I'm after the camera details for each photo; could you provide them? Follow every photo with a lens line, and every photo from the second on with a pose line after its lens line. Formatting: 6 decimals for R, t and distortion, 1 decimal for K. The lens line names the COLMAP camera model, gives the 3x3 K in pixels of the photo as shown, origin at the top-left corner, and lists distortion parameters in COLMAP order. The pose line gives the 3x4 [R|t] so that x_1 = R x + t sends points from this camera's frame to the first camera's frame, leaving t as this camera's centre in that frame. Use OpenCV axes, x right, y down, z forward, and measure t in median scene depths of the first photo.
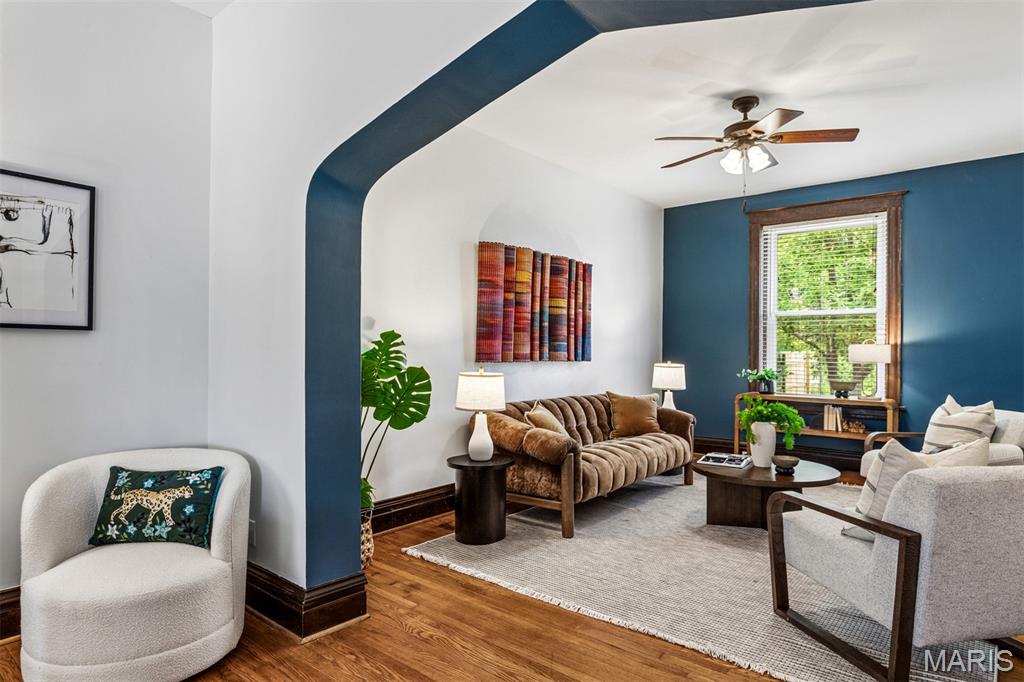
lens RADIAL K [[587.6, 0, 507.6], [0, 587.6, 346.4], [0, 0, 1]] dist [0.001506, -0.000878]
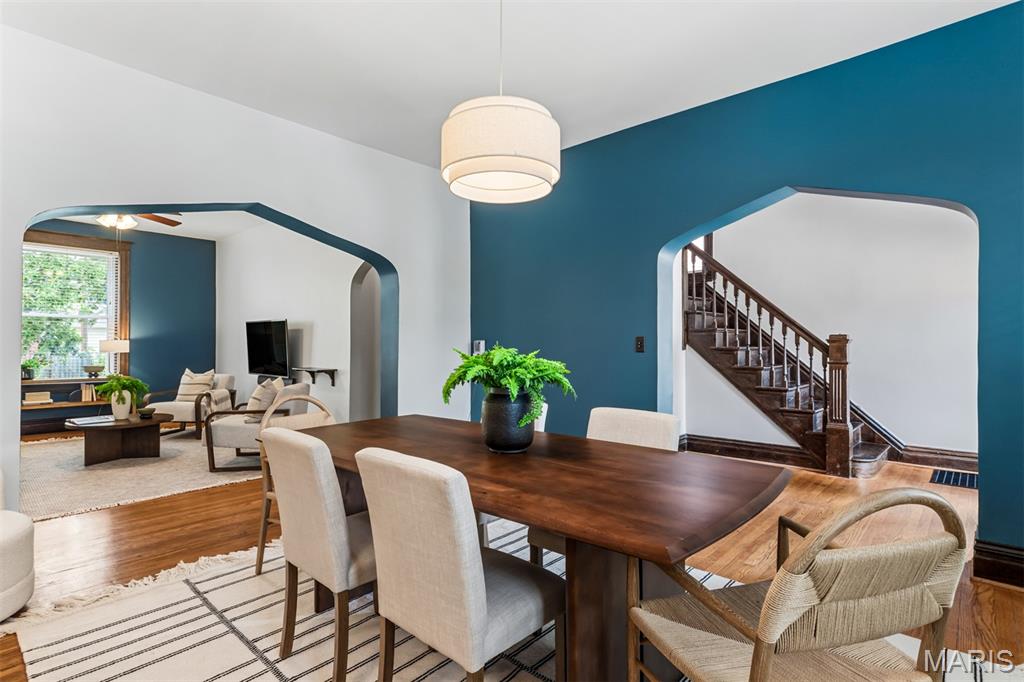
lens RADIAL K [[489.4, 0, 492.1], [0, 489.4, 342.8], [0, 0, 1]] dist [0.002162, -0.001023]
pose [[0.057553, 0.001126, 0.998342, -0.569245], [-0.003517, 0.999993, -0.000925, 0.000874], [-0.998336, -0.003458, 0.057557, -0.035275]]
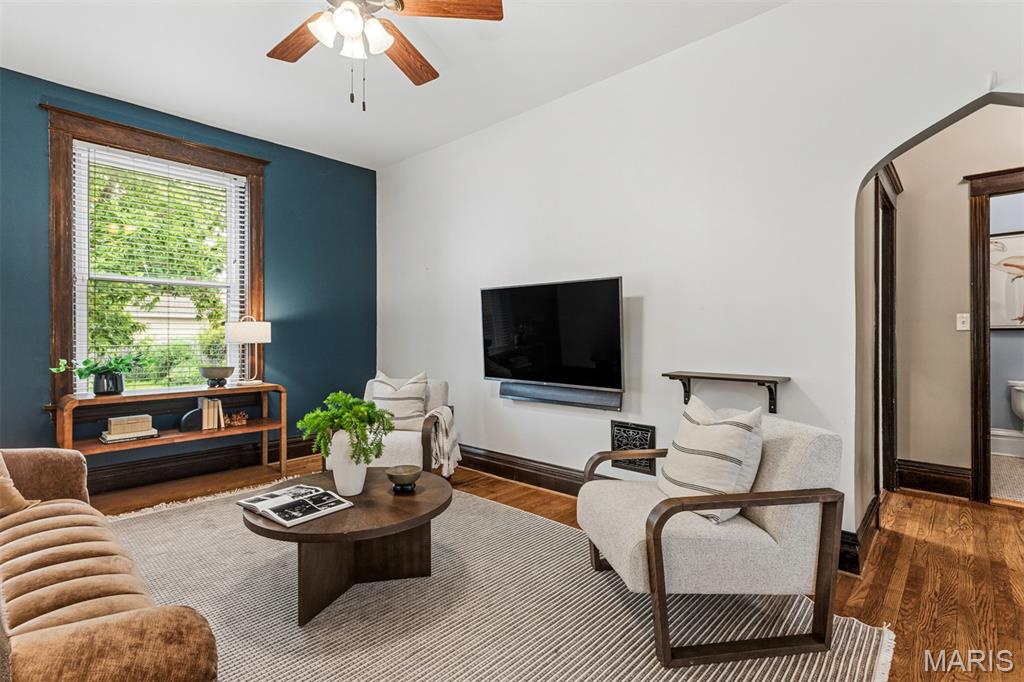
lens RADIAL K [[489.4, 0, 507.5], [0, 489.4, 334.9], [0, 0, 1]] dist [0.002162, -0.001023]
pose [[0.069963, -0.005672, 0.997533, -0.087244], [0.001020, 0.999984, 0.005615, 0.011694], [-0.997549, 0.000625, 0.069967, 0.552994]]
